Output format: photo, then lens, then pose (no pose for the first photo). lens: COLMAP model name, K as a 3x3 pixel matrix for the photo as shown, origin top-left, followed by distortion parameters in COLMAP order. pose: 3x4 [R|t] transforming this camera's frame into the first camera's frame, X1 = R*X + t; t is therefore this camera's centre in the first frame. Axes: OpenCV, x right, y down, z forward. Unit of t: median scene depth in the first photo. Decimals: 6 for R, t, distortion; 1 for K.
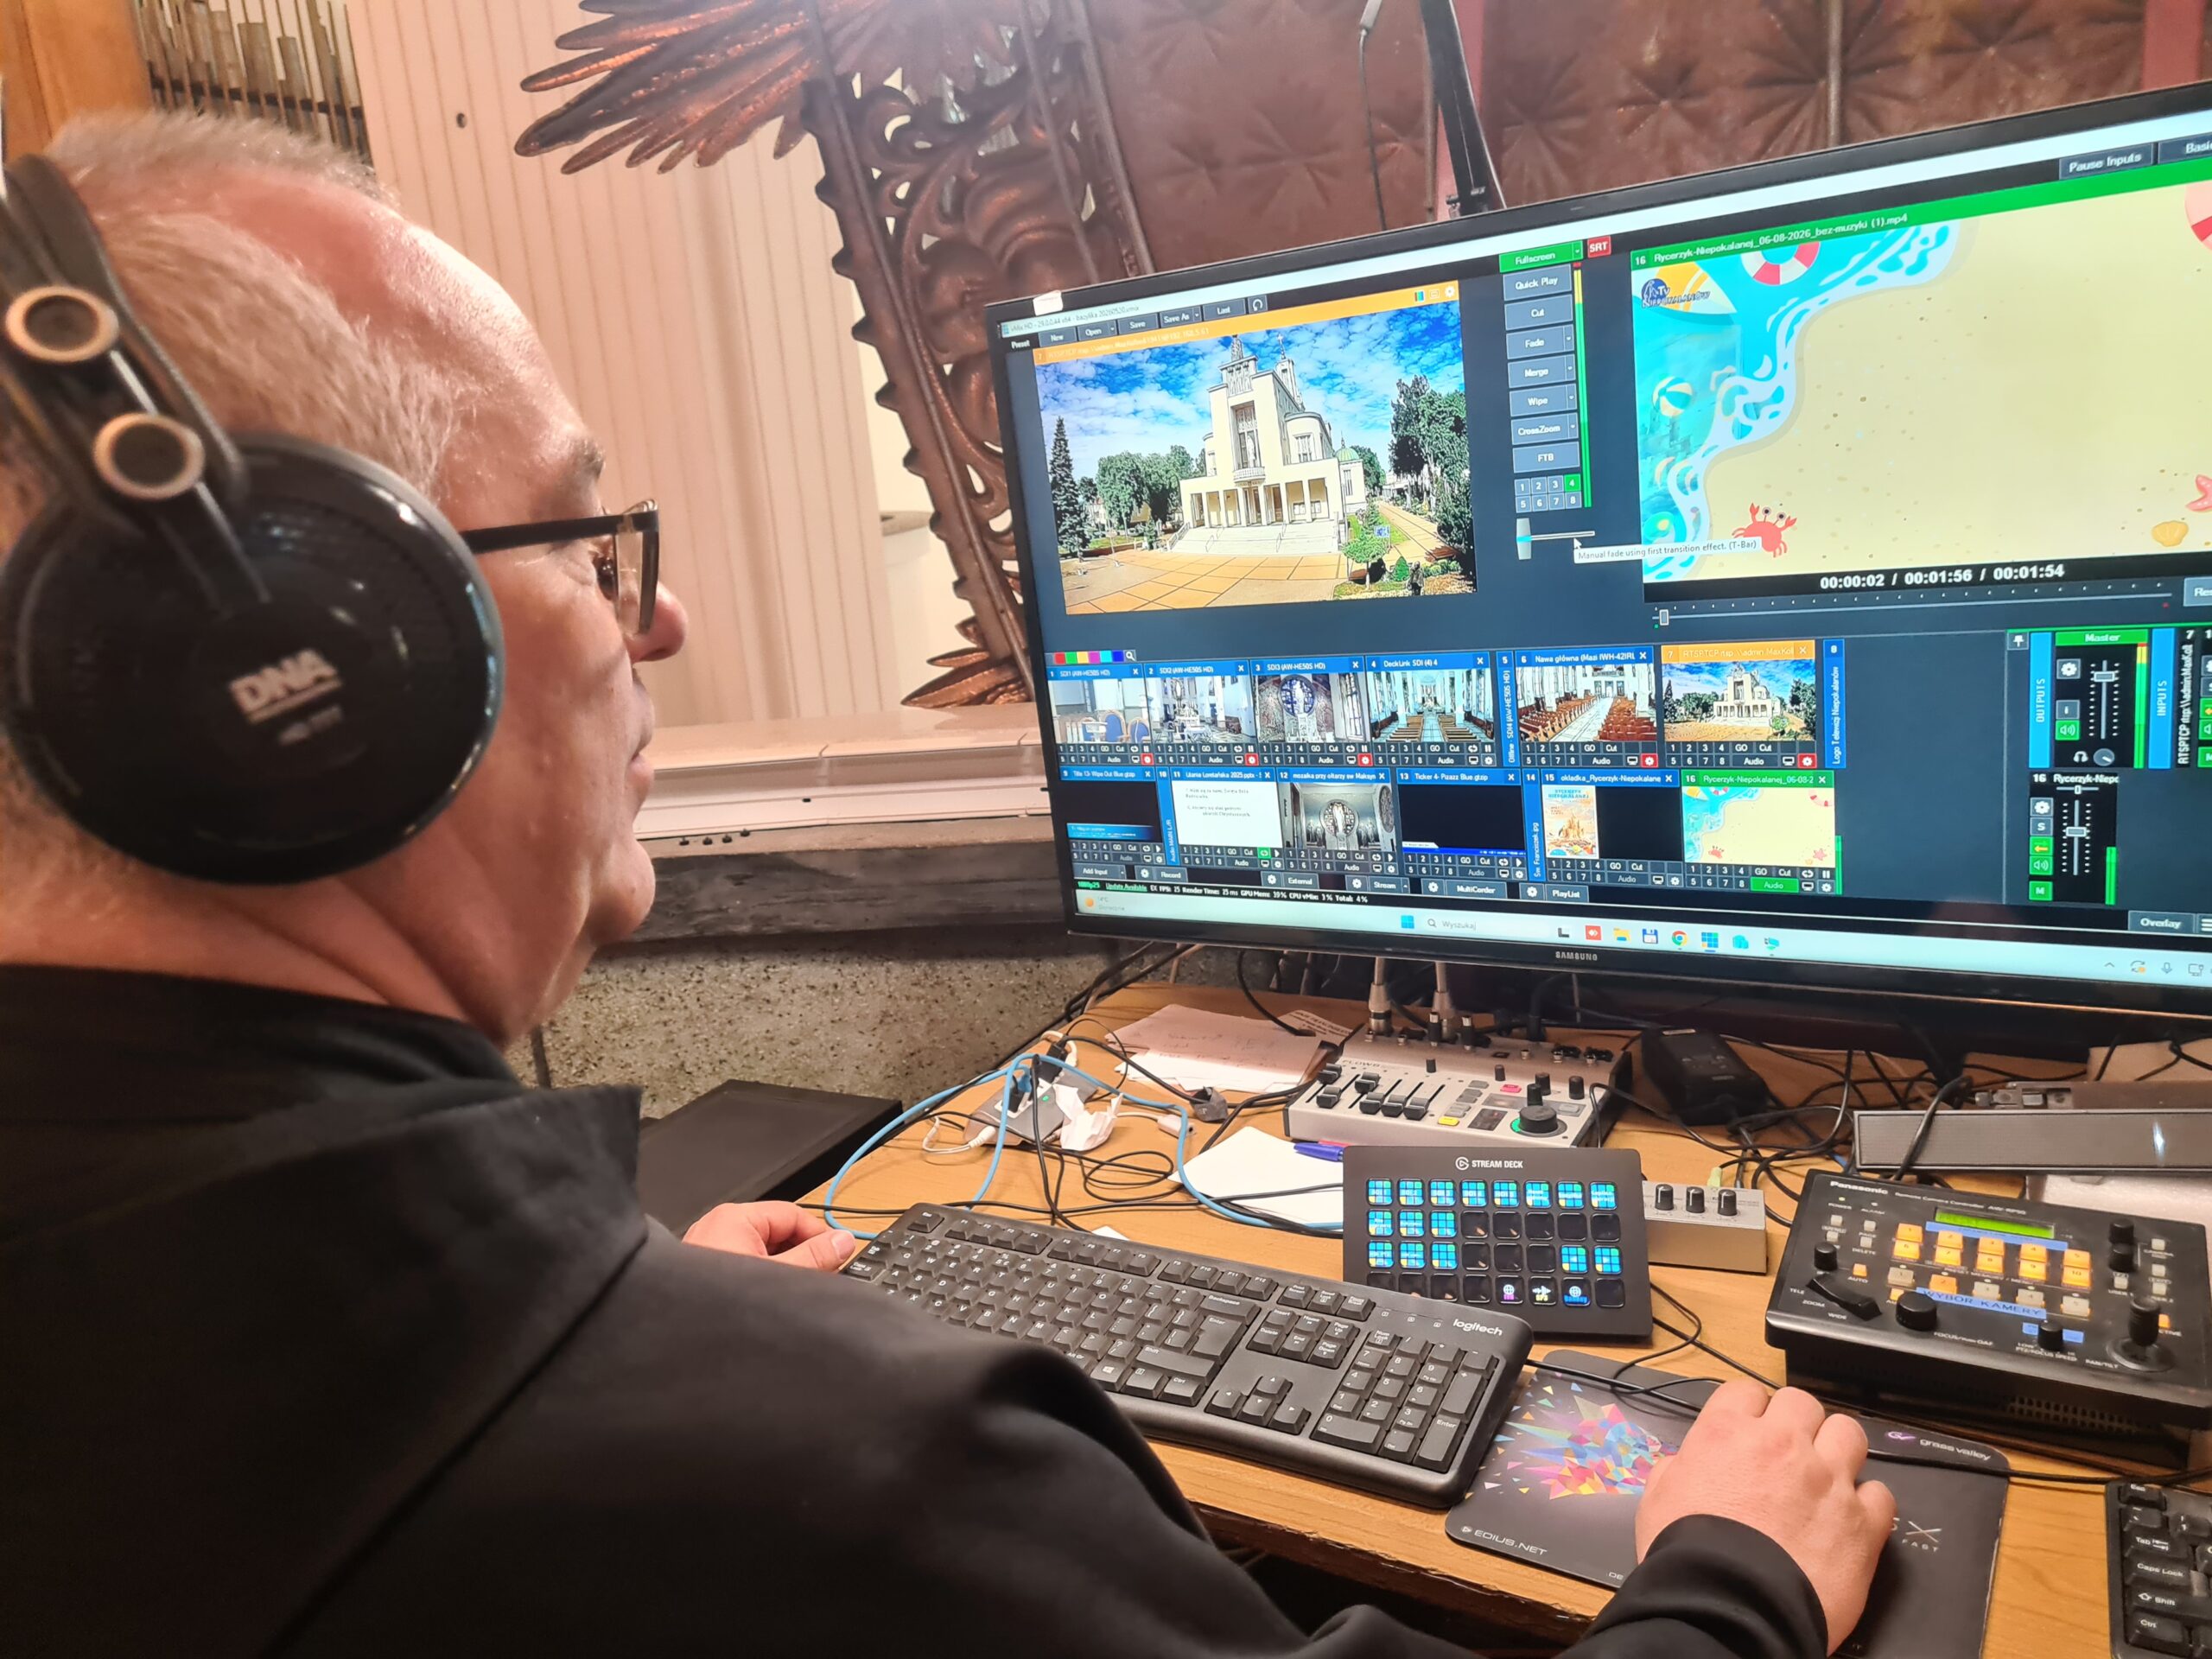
lens RADIAL K [[1668.6, 0, 1111.5], [0, 1668.6, 841.9], [0, 0, 1]] dist [0.058432, -0.047641]
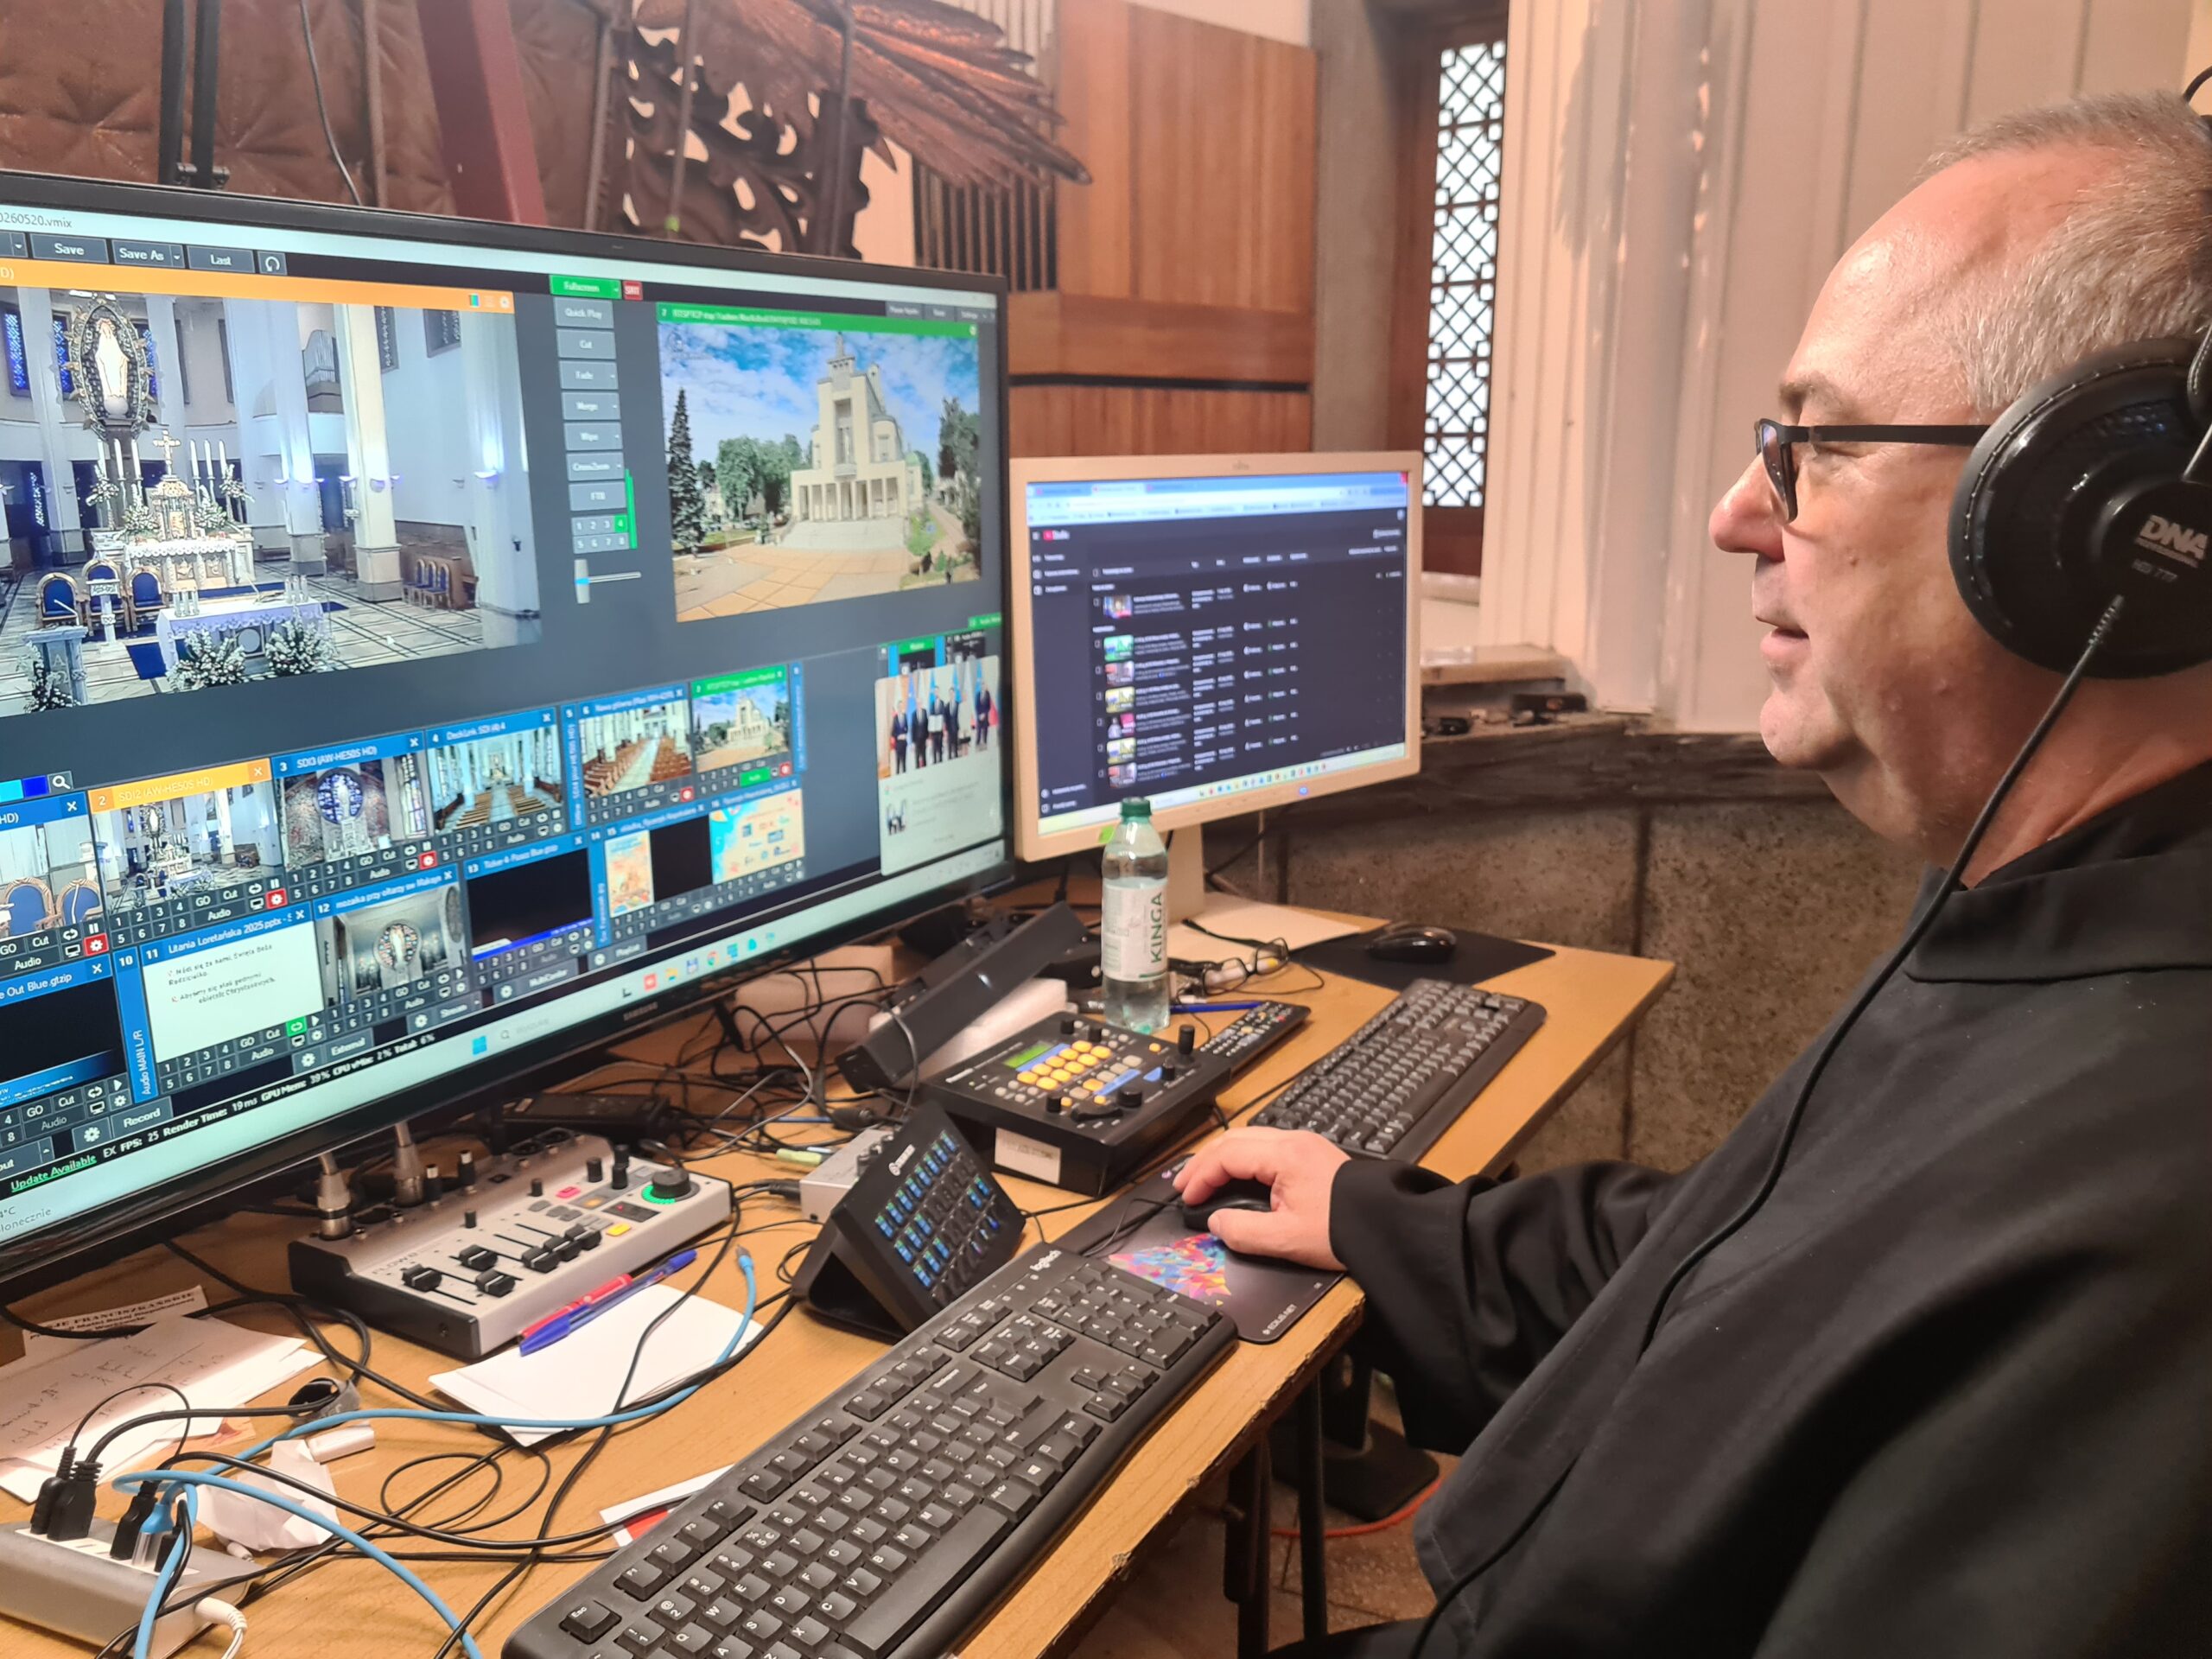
lens RADIAL K [[1674.3, 0, 1081.7], [0, 1674.3, 841.7], [0, 0, 1]] dist [0.065570, -0.055267]
pose [[0.018215, -0.137080, 0.990393, -0.641274], [0.239027, 0.962431, 0.128814, -0.086895], [-0.970842, 0.234384, 0.050296, 0.653373]]
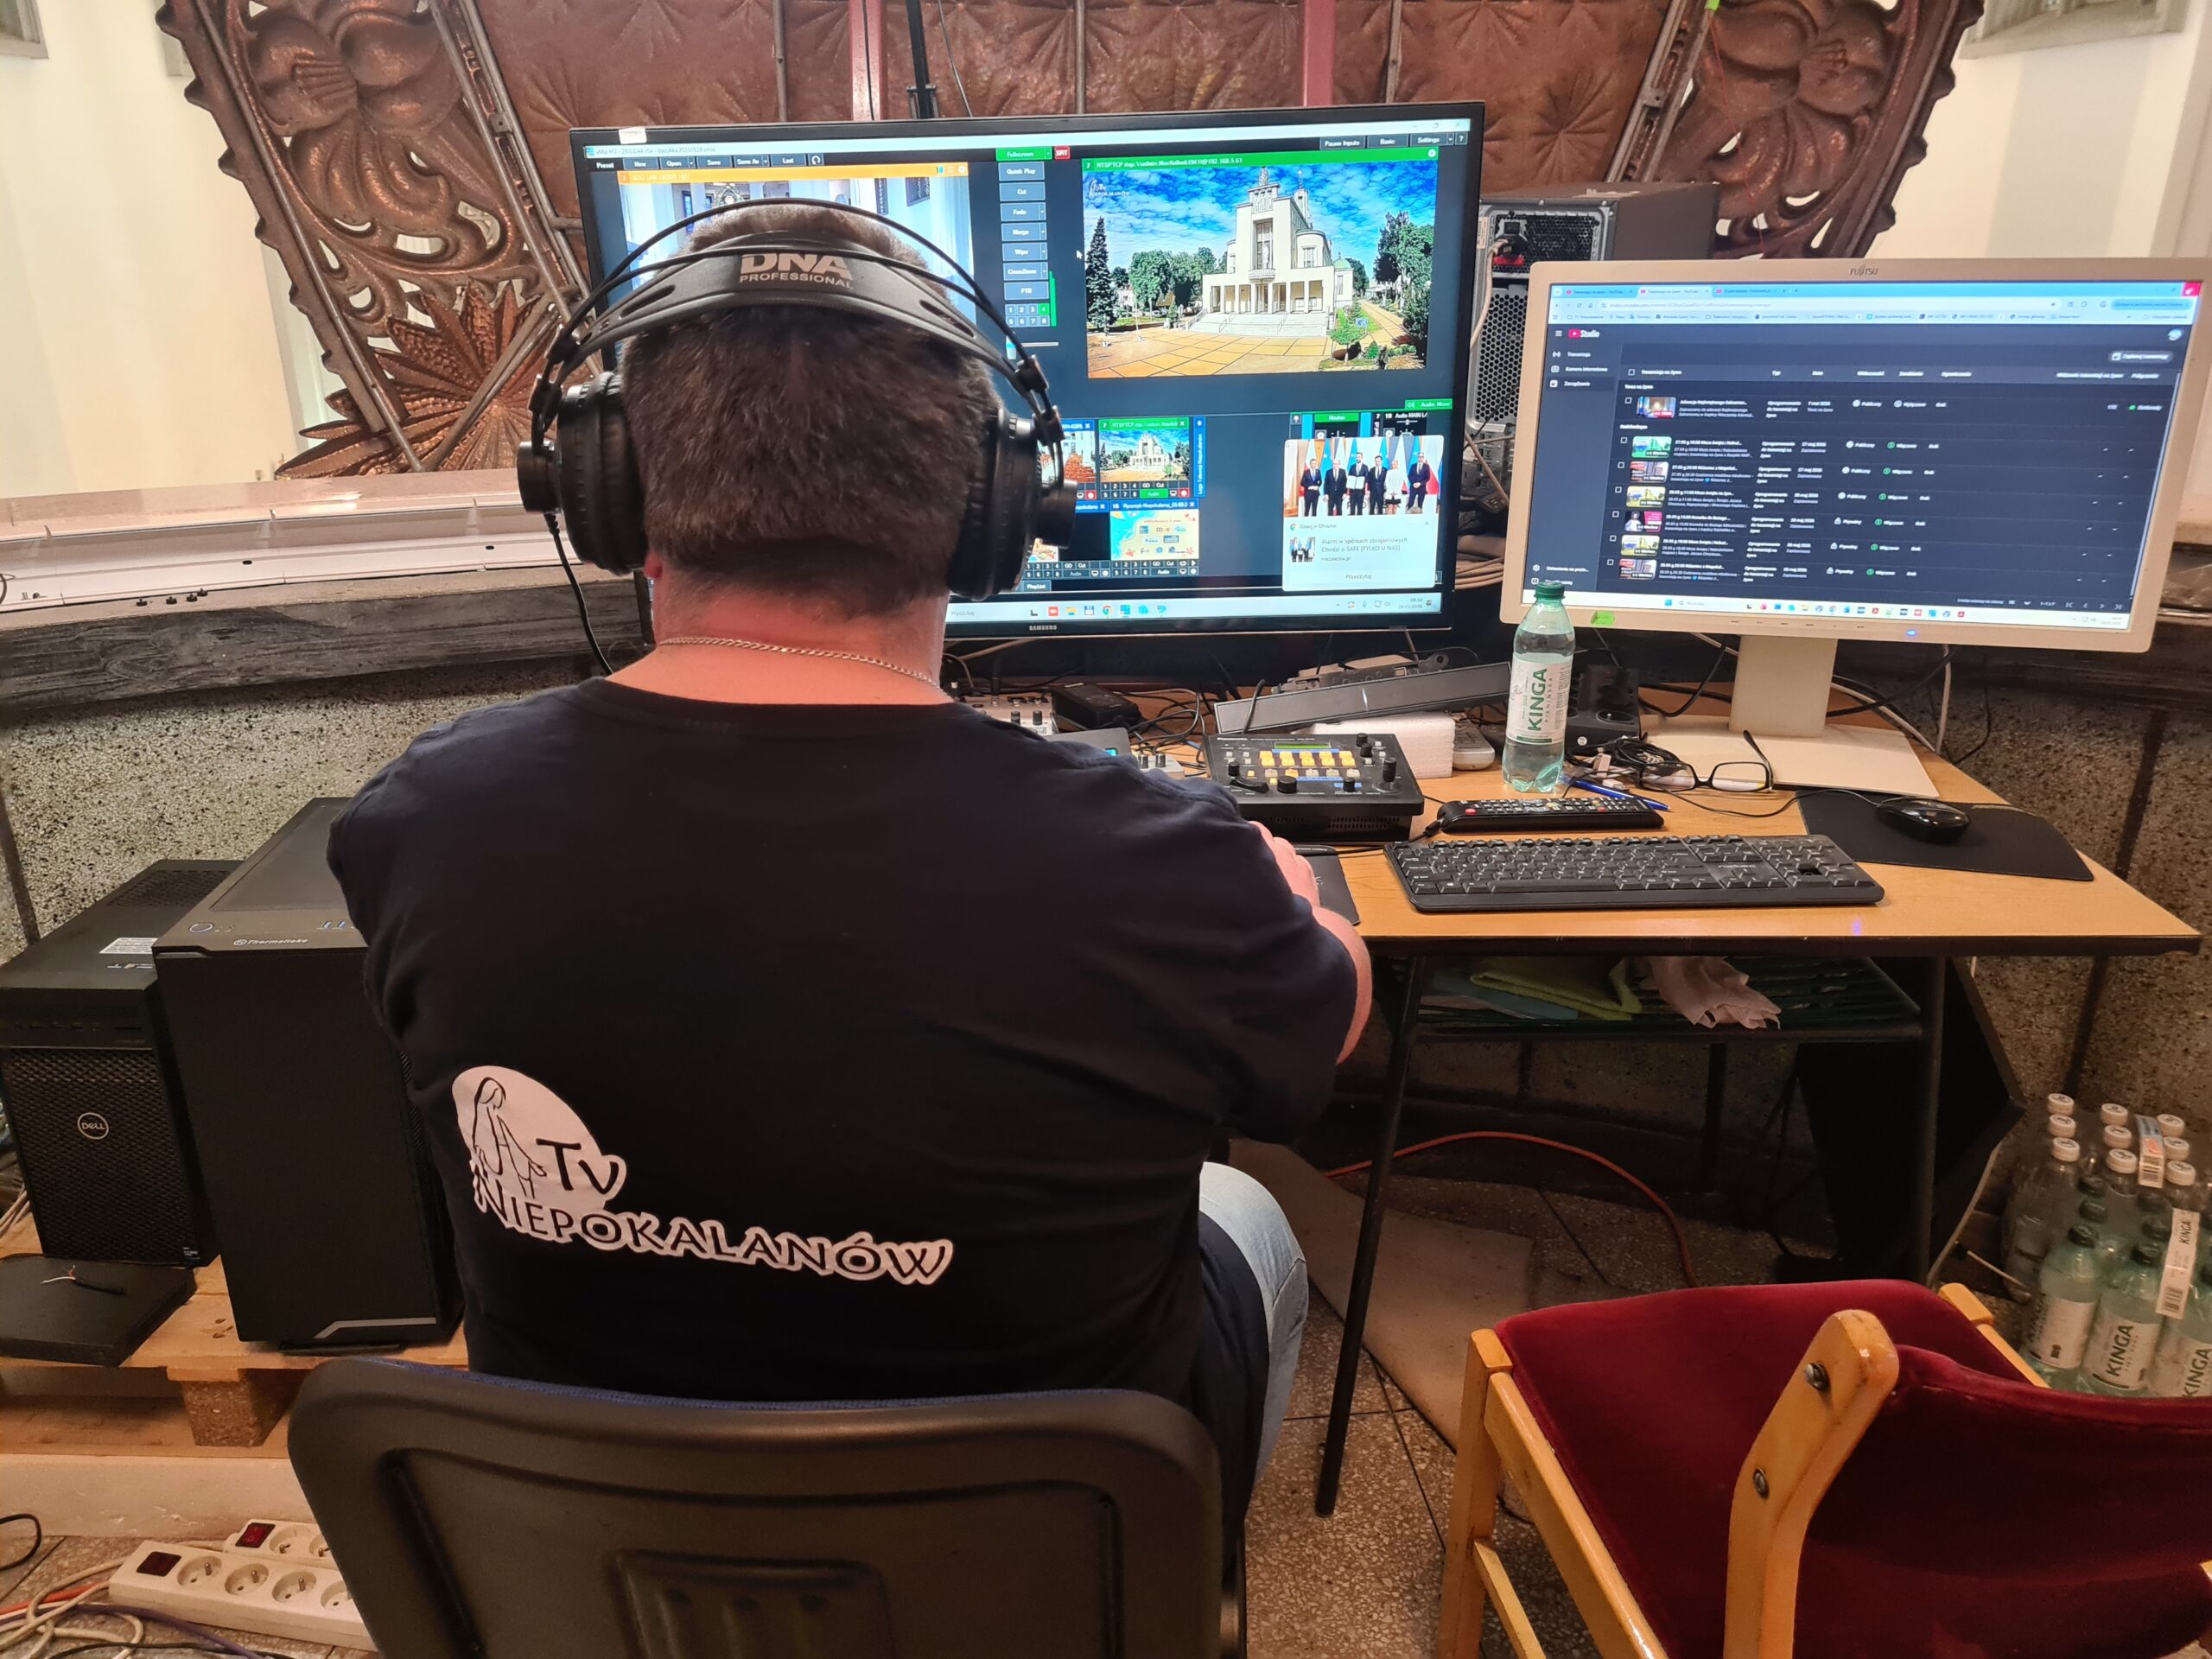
lens RADIAL K [[1653.8, 0, 1089.5], [0, 1653.8, 853.1], [0, 0, 1]] dist [0.068661, -0.053169]
pose [[0.857104, -0.112131, 0.502791, -0.455877], [0.050737, 0.989652, 0.134218, 0.068041], [-0.512638, -0.089529, 0.853924, -0.326923]]
